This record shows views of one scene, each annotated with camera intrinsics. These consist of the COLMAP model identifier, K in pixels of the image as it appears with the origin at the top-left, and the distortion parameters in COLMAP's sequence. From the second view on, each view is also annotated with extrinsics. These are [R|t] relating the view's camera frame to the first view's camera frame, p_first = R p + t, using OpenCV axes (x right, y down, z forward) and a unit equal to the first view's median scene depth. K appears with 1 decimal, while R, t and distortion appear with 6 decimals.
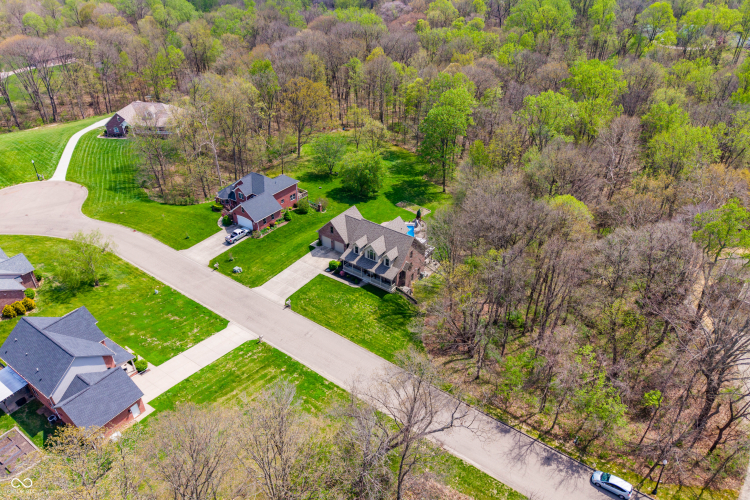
lens RADIAL K [[501.6, 0, 375.0], [0, 501.6, 250.0], [0, 0, 1]] dist [0.039050, -0.049185]
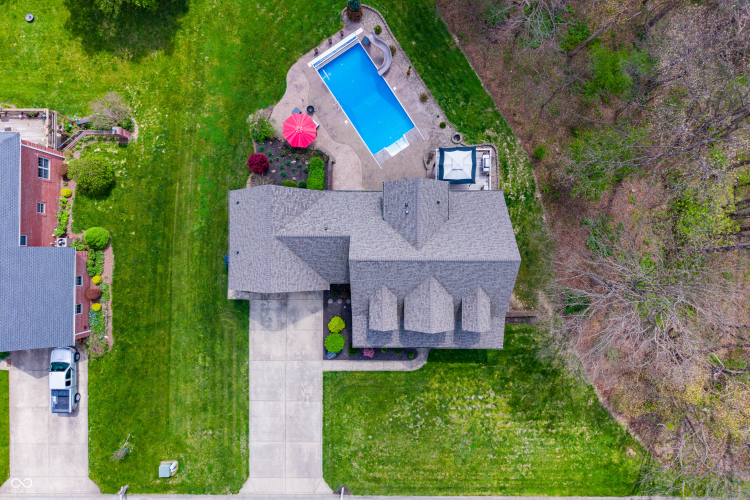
lens RADIAL K [[501.6, 0, 375.0], [0, 501.6, 250.0], [0, 0, 1]] dist [0.039050, -0.049185]
pose [[0.815665, -0.578226, -0.018566, 0.000527], [0.334888, 0.445749, 0.830155, -0.333397], [-0.471742, -0.683346, 0.557223, 0.730963]]
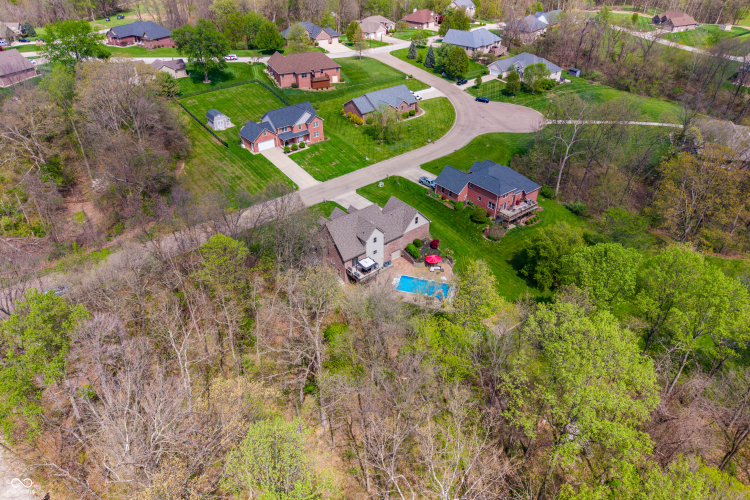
lens RADIAL K [[501.6, 0, 375.0], [0, 501.6, 250.0], [0, 0, 1]] dist [0.039050, -0.049185]
pose [[-0.271171, 0.536887, -0.798886, 0.758003], [-0.529518, 0.609892, 0.589612, -0.546064], [0.803789, 0.582910, 0.118906, 0.860454]]
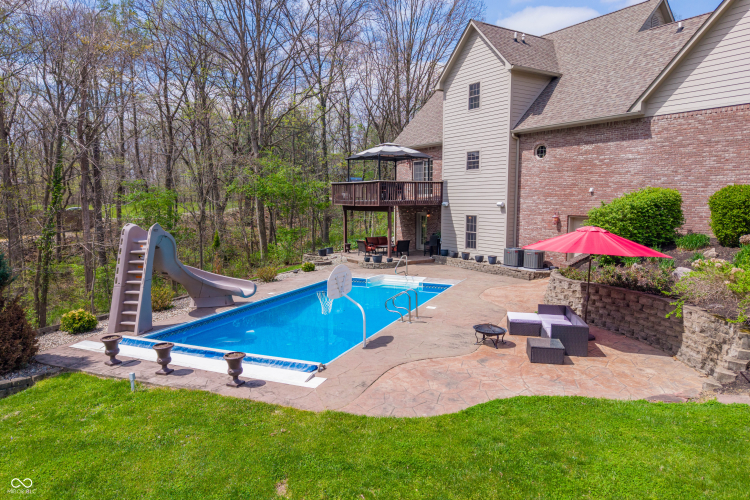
lens RADIAL K [[501.6, 0, 375.0], [0, 501.6, 250.0], [0, 0, 1]] dist [0.039050, -0.049185]
pose [[-0.936767, -0.052079, 0.346057, 0.008465], [0.187611, 0.760019, 0.622233, -0.125981], [-0.295415, 0.647811, -0.702190, 1.153116]]
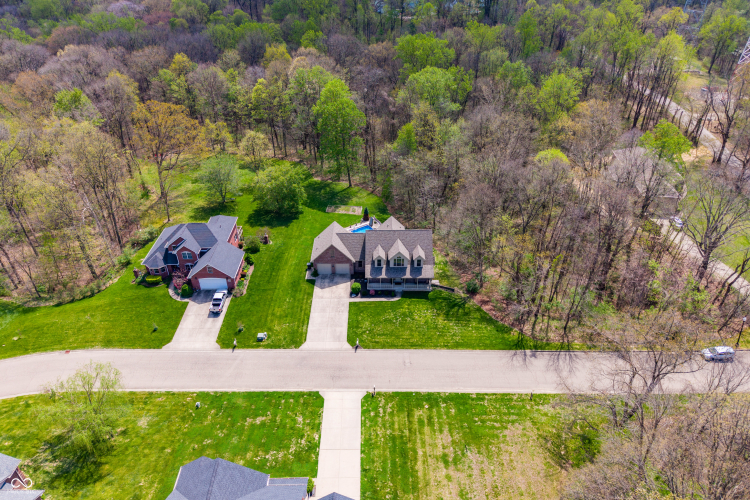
lens RADIAL K [[501.6, 0, 375.0], [0, 501.6, 250.0], [0, 0, 1]] dist [0.039050, -0.049185]
pose [[0.813375, -0.334036, 0.476278, -0.430498], [0.323888, 0.940114, 0.106218, -0.111623], [-0.483236, 0.067866, 0.872856, 0.167828]]
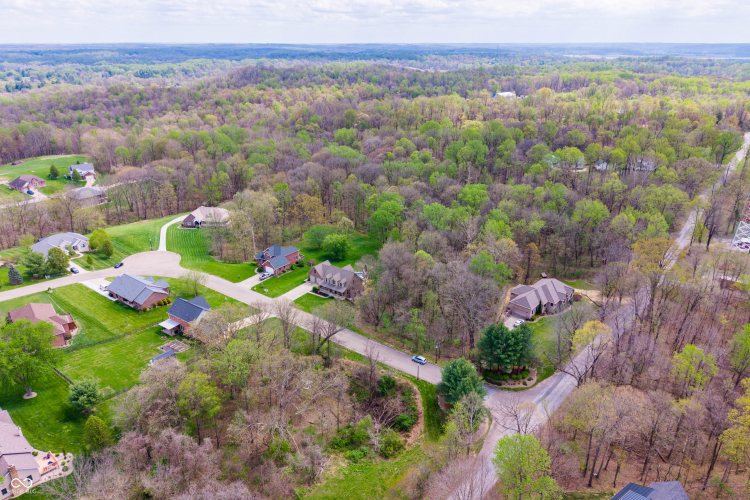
lens RADIAL K [[501.6, 0, 375.0], [0, 501.6, 250.0], [0, 0, 1]] dist [0.039050, -0.049185]
pose [[0.999903, 0.003679, -0.013465, 0.163666], [-0.006217, 0.981057, -0.193620, 0.240532], [0.012498, 0.193685, 0.980984, -0.874473]]
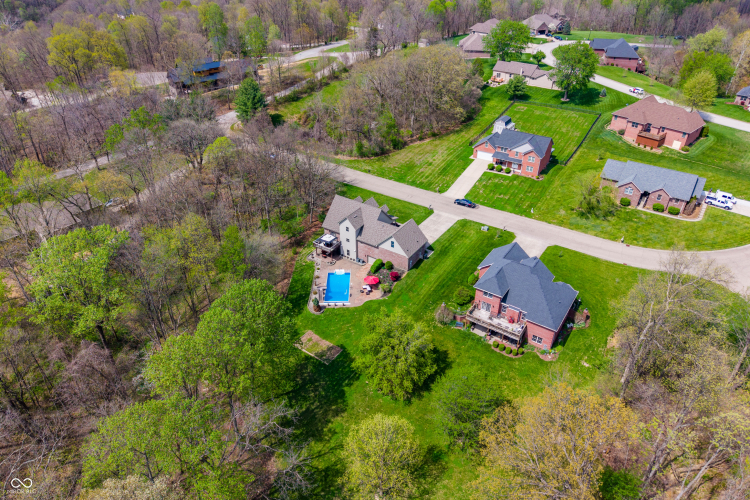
lens RADIAL K [[501.6, 0, 375.0], [0, 501.6, 250.0], [0, 0, 1]] dist [0.039050, -0.049185]
pose [[-0.999426, 0.008344, -0.032840, 0.023385], [-0.026896, 0.394134, 0.918659, -0.937840], [0.020609, 0.919015, -0.393683, 1.386157]]
